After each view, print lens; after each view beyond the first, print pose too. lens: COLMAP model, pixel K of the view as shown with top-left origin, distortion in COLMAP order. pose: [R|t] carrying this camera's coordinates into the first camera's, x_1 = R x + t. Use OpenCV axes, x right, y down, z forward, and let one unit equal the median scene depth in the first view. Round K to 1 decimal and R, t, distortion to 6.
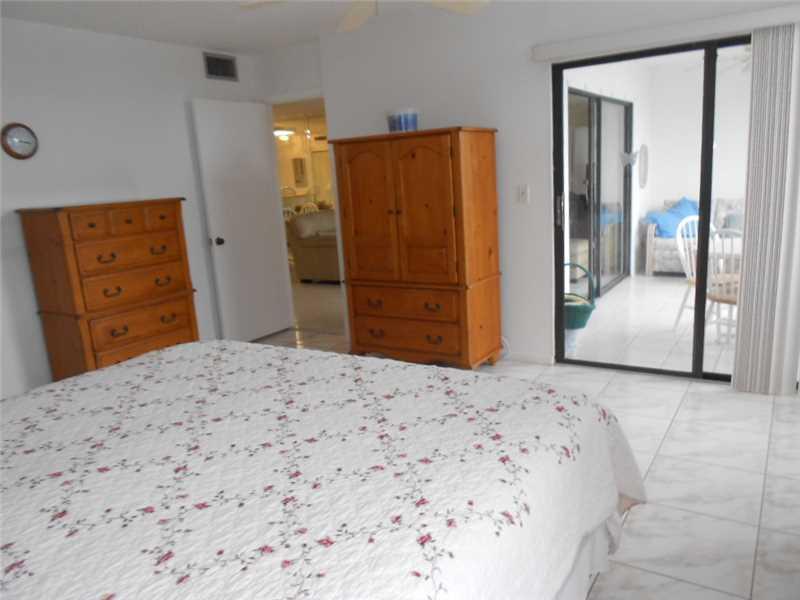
lens RADIAL K [[620.8, 0, 405.5], [0, 620.8, 307.5], [0, 0, 1]] dist [0.005733, 0.000413]
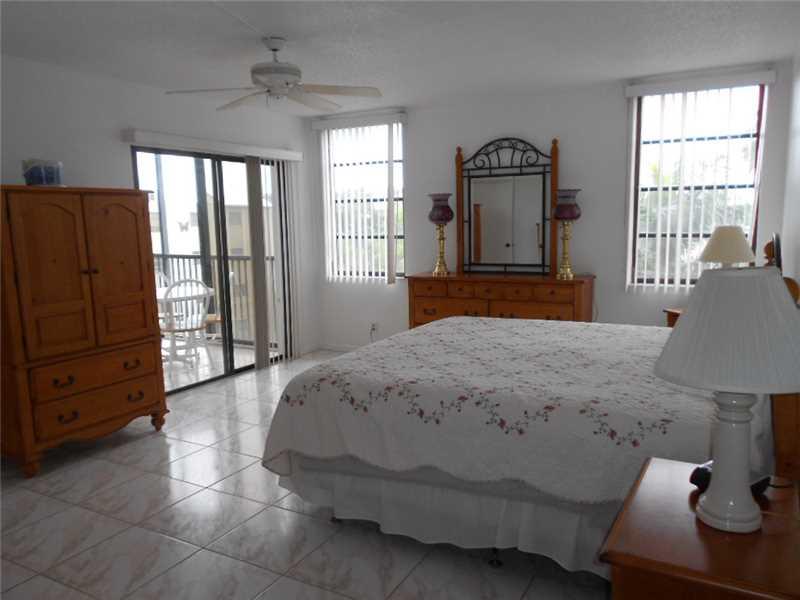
lens RADIAL K [[620.8, 0, 405.5], [0, 620.8, 307.5], [0, 0, 1]] dist [0.005733, 0.000413]
pose [[-0.072064, -0.079485, 0.994228, -0.972195], [0.232727, 0.967964, 0.094254, -0.081156], [-0.969869, 0.238176, -0.051257, 0.610152]]
